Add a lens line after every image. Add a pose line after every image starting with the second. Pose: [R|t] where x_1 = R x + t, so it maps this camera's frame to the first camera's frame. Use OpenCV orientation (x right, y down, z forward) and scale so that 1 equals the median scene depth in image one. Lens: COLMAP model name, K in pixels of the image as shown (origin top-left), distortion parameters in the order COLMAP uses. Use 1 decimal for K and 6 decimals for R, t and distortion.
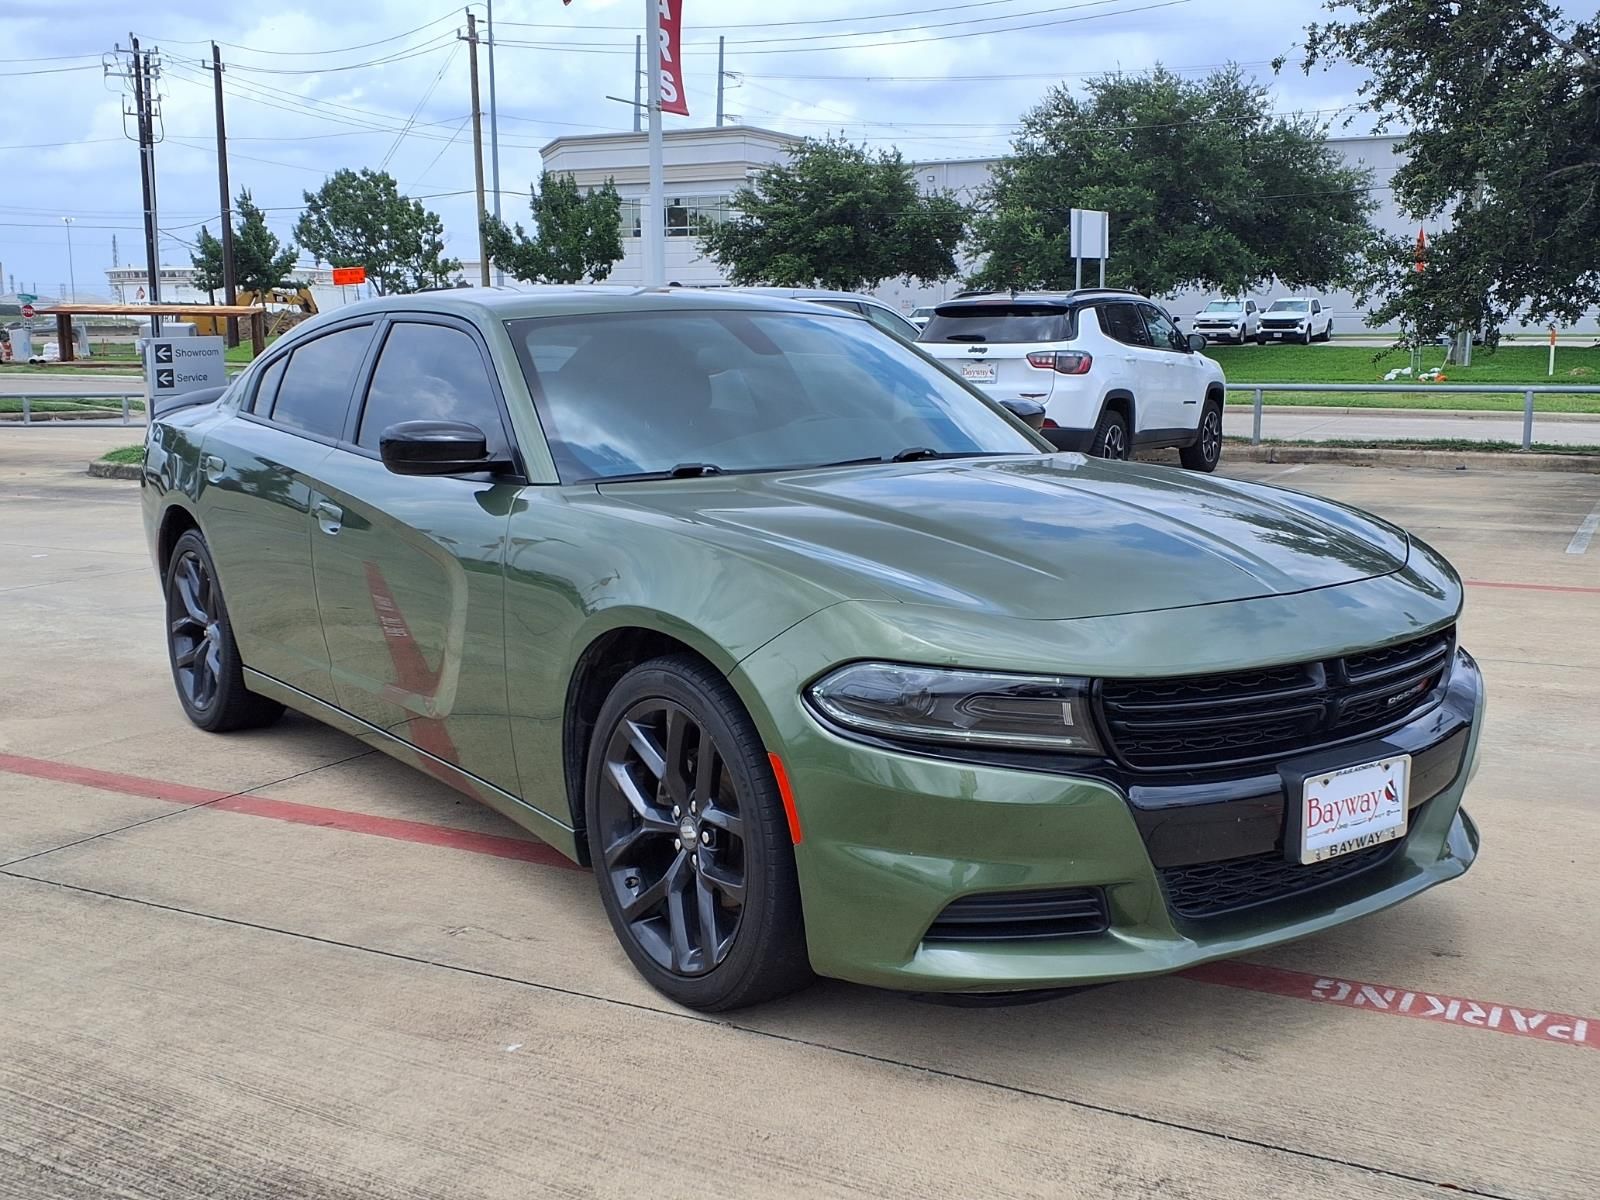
lens RADIAL K [[1746.1, 0, 800.1], [0, 1746.1, 637.4], [0, 0, 1]] dist [0.016037, 0.000878]
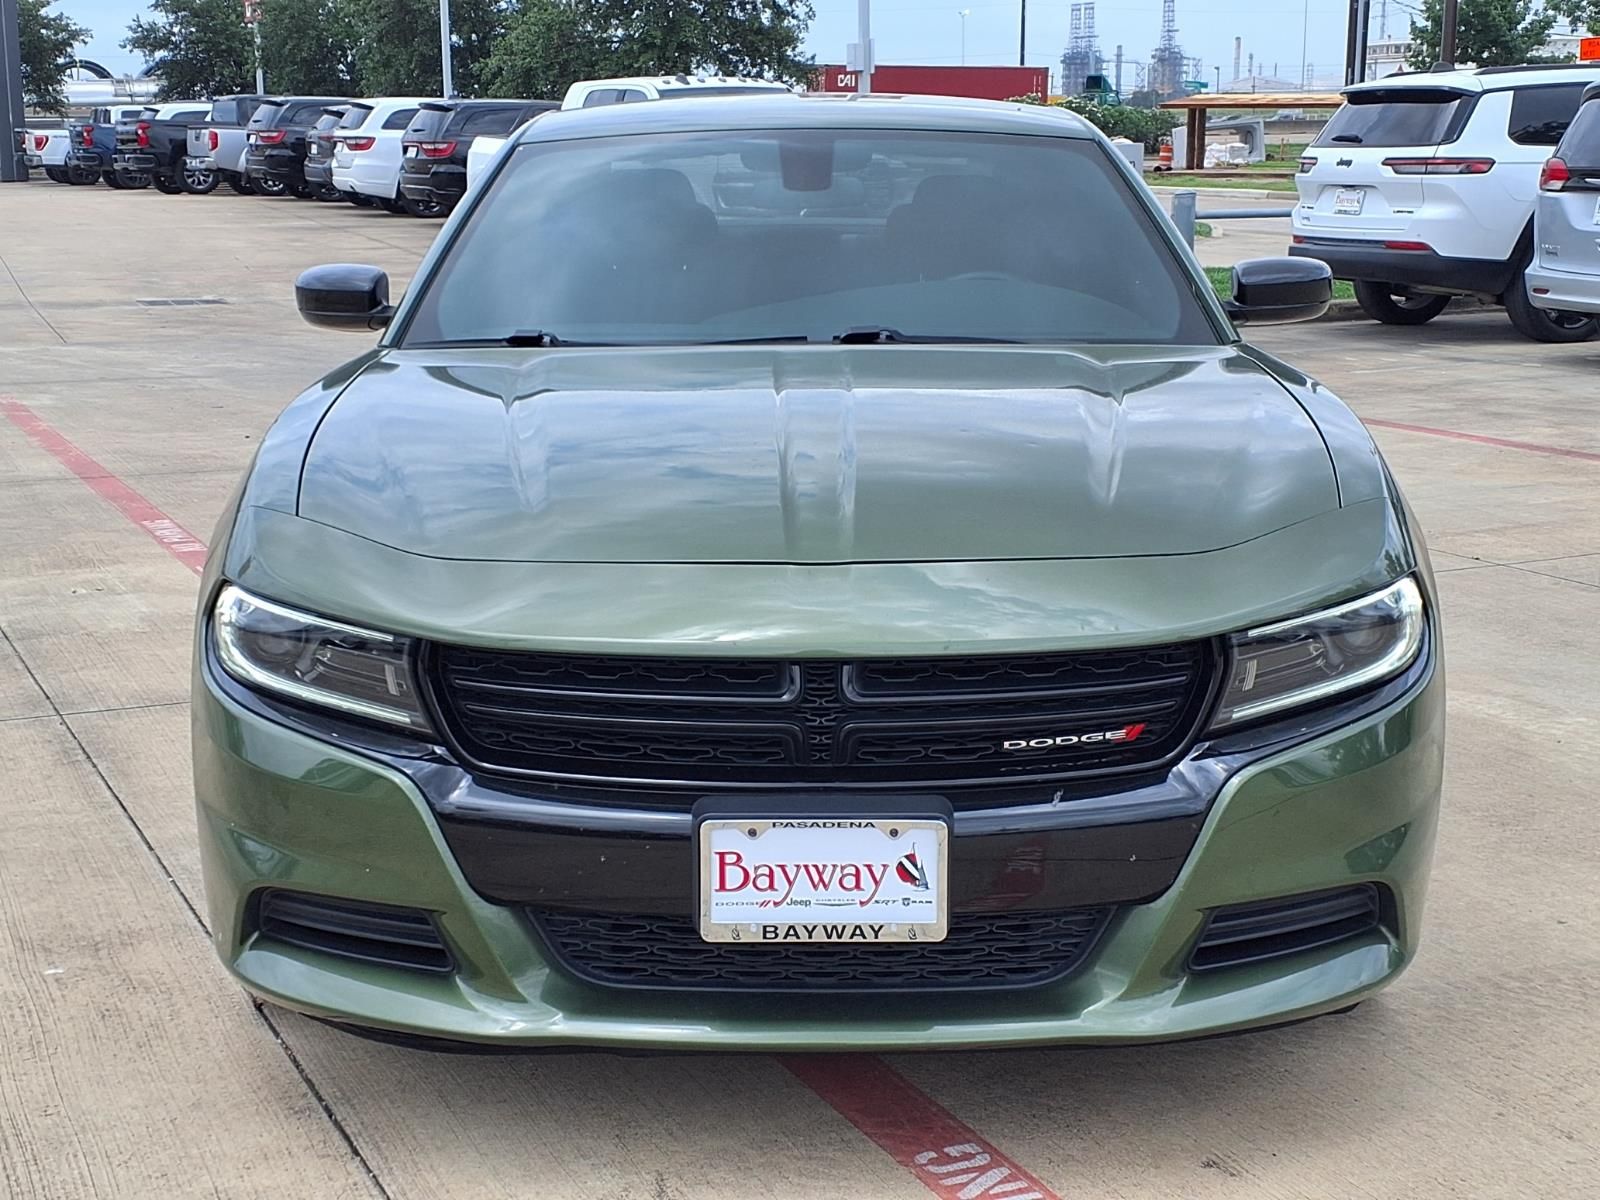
lens RADIAL K [[2344.3, 0, 800.0], [0, 2344.3, 600.0], [0, 0, 1]] dist [0.221884, -0.041795]
pose [[0.823984, 0.124483, -0.552769, 0.844210], [-0.112695, 0.992082, 0.055427, -0.065891], [0.555293, 0.016623, 0.831489, 0.227692]]
